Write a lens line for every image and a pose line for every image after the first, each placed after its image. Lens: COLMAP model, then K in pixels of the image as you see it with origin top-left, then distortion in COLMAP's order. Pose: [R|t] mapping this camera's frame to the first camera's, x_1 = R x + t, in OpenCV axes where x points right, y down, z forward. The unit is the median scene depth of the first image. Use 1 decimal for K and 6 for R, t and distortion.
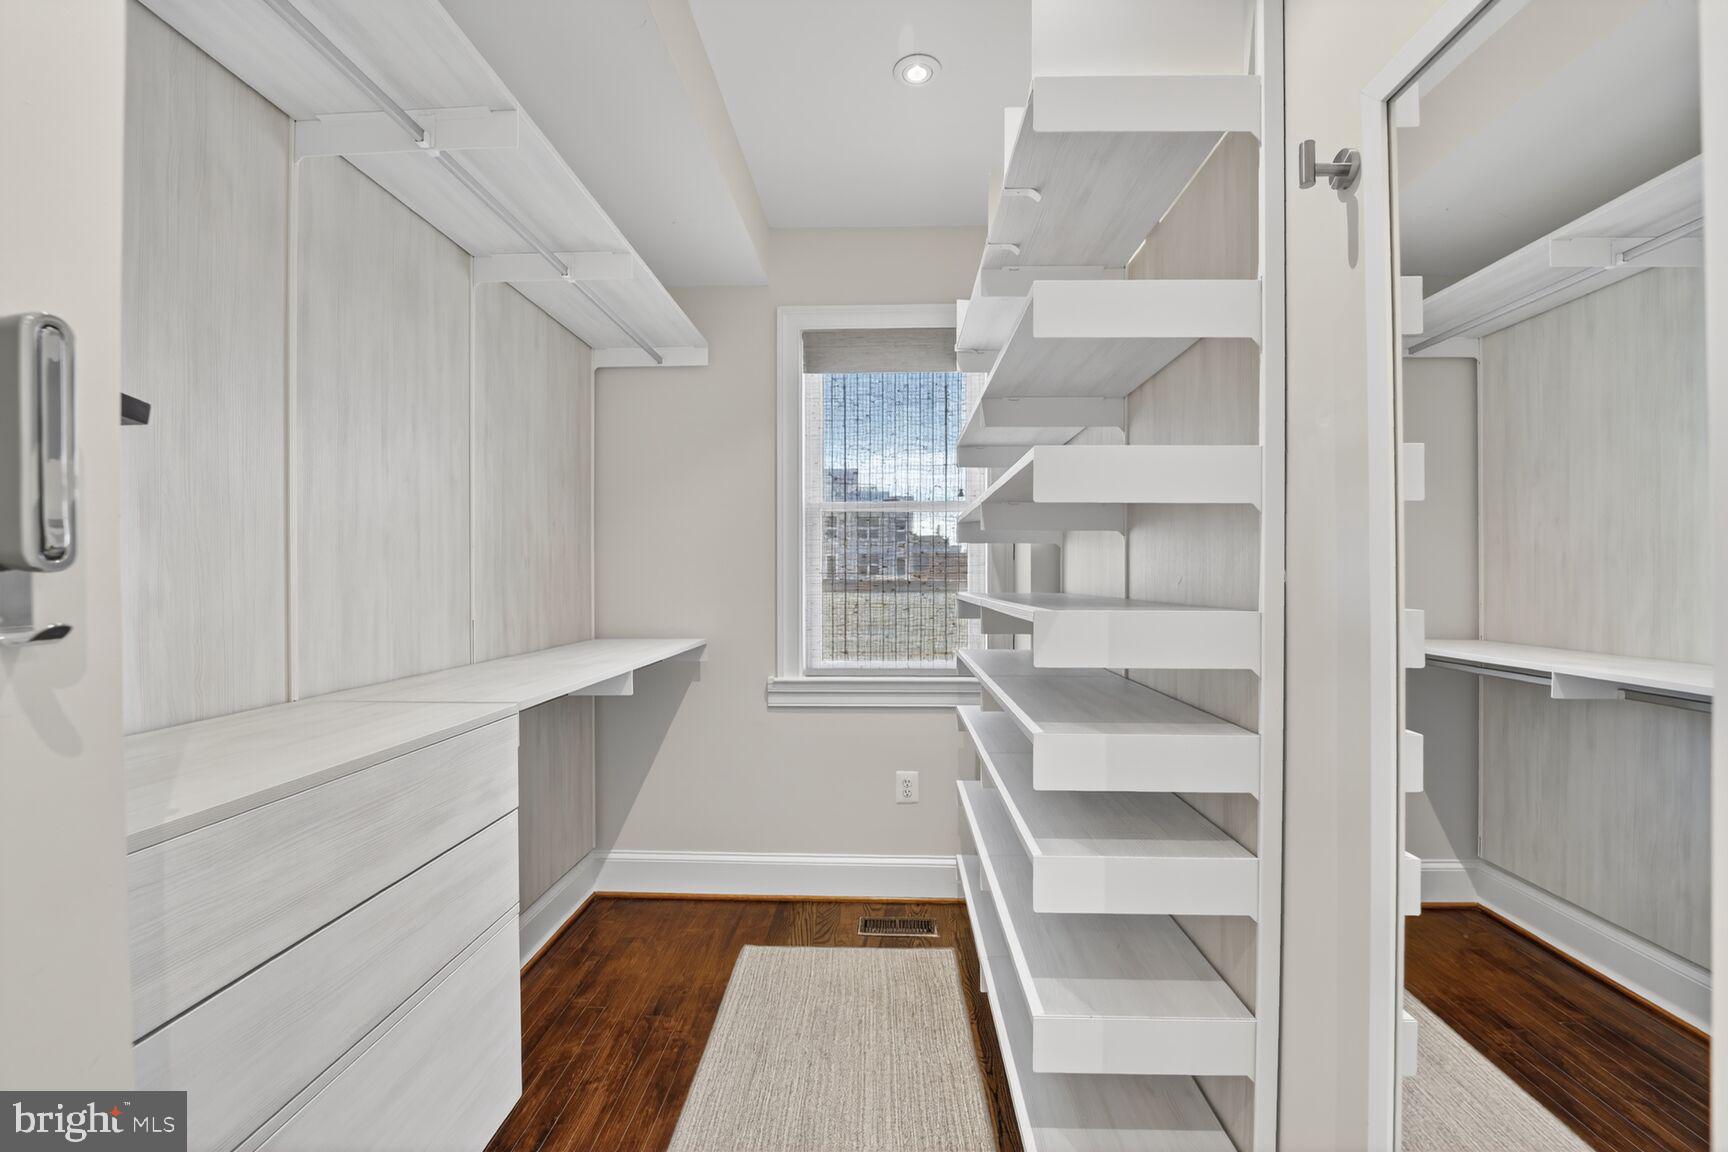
lens RADIAL K [[697.3, 0, 868.5], [0, 697.3, 581.4], [0, 0, 1]] dist [-0.012954, 0.000097]
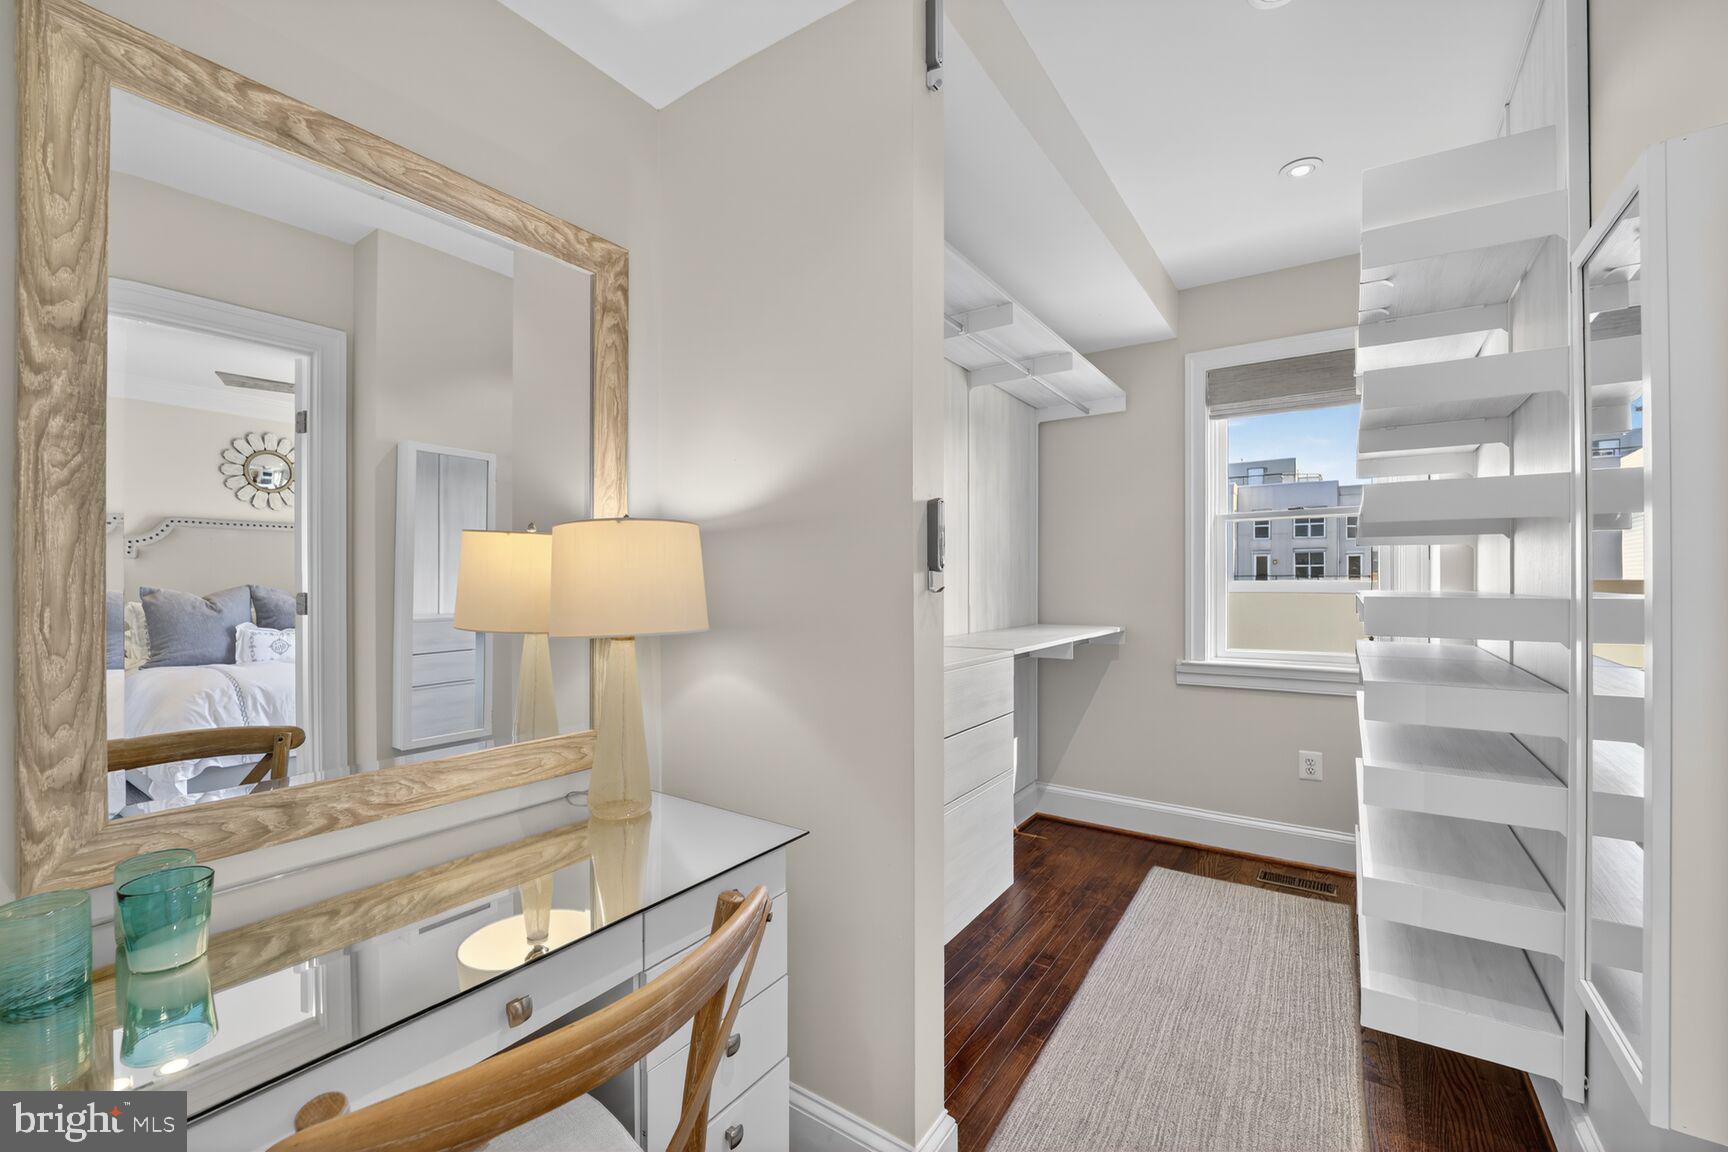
lens RADIAL K [[697.3, 0, 868.6], [0, 697.3, 582.0], [0, 0, 1]] dist [-0.012954, 0.000097]
pose [[0.842586, 0.000893, -0.538560, 0.065690], [-0.001672, 0.999998, -0.000957, 0.005772], [0.538559, 0.001706, 0.842586, -0.361386]]
